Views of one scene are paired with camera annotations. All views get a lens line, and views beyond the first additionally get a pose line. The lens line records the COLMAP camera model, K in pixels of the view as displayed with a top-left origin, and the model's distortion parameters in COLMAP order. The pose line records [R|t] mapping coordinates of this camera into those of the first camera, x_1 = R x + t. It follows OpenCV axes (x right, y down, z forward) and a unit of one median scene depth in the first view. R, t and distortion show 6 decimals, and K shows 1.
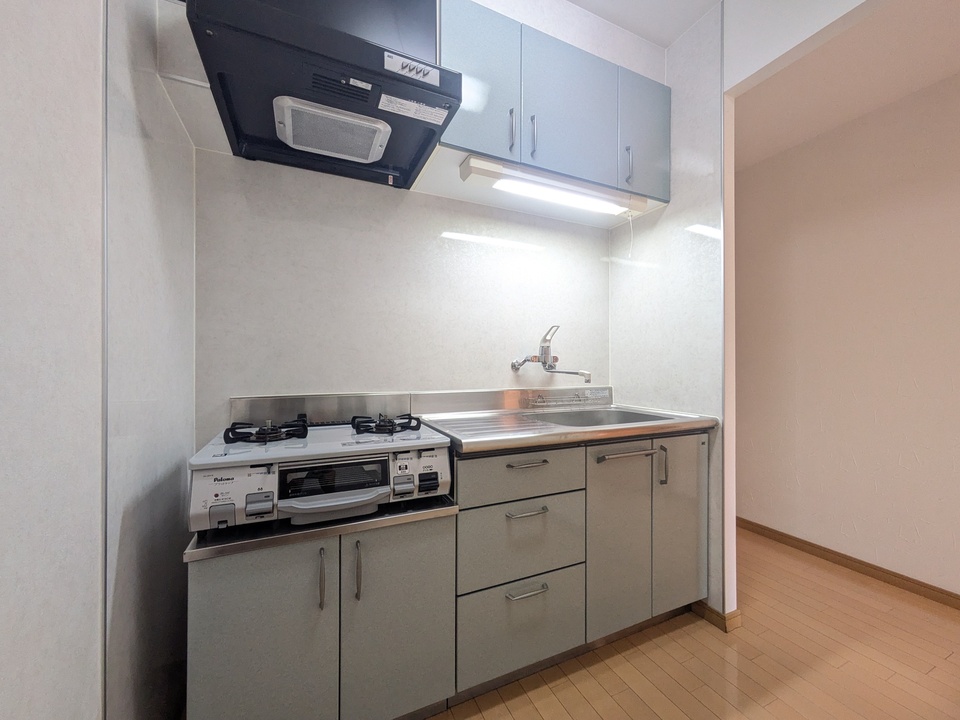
lens RADIAL K [[380.7, 0, 480.5], [0, 380.7, 362.0], [0, 0, 1]] dist [0.003578, 0.000485]
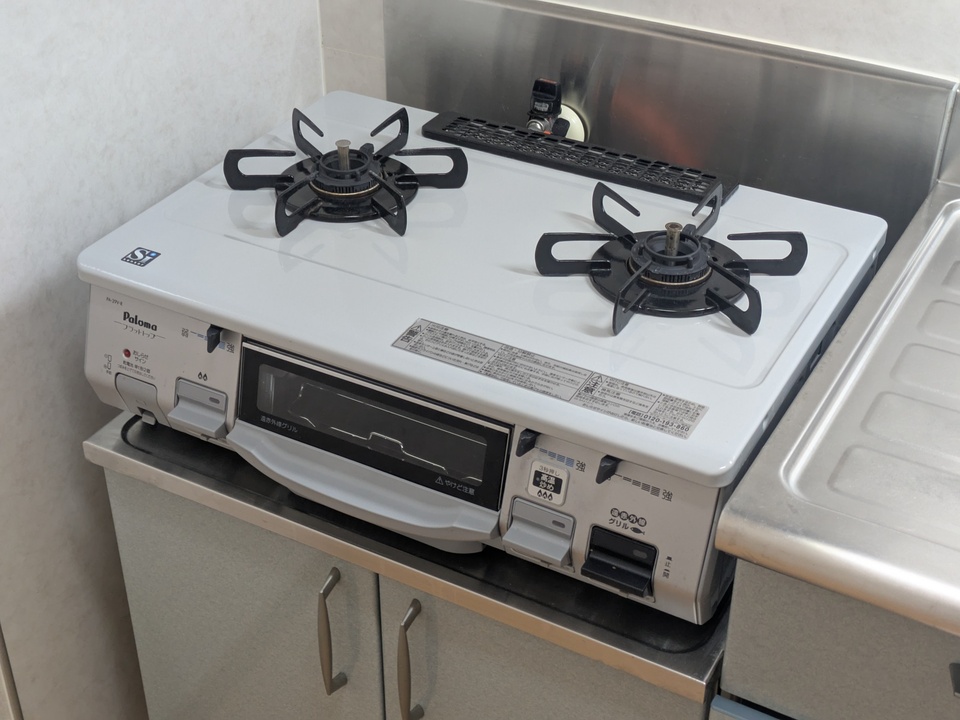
lens RADIAL K [[1402.4, 0, 459.3], [0, 1402.4, 360.1], [0, 0, 1]] dist [0.069508, 0.013181]
pose [[0.574497, 0.453171, -0.681608, 0.428276], [0.011030, 0.828383, 0.560053, -0.383532], [0.818432, -0.329267, 0.470905, 0.468001]]
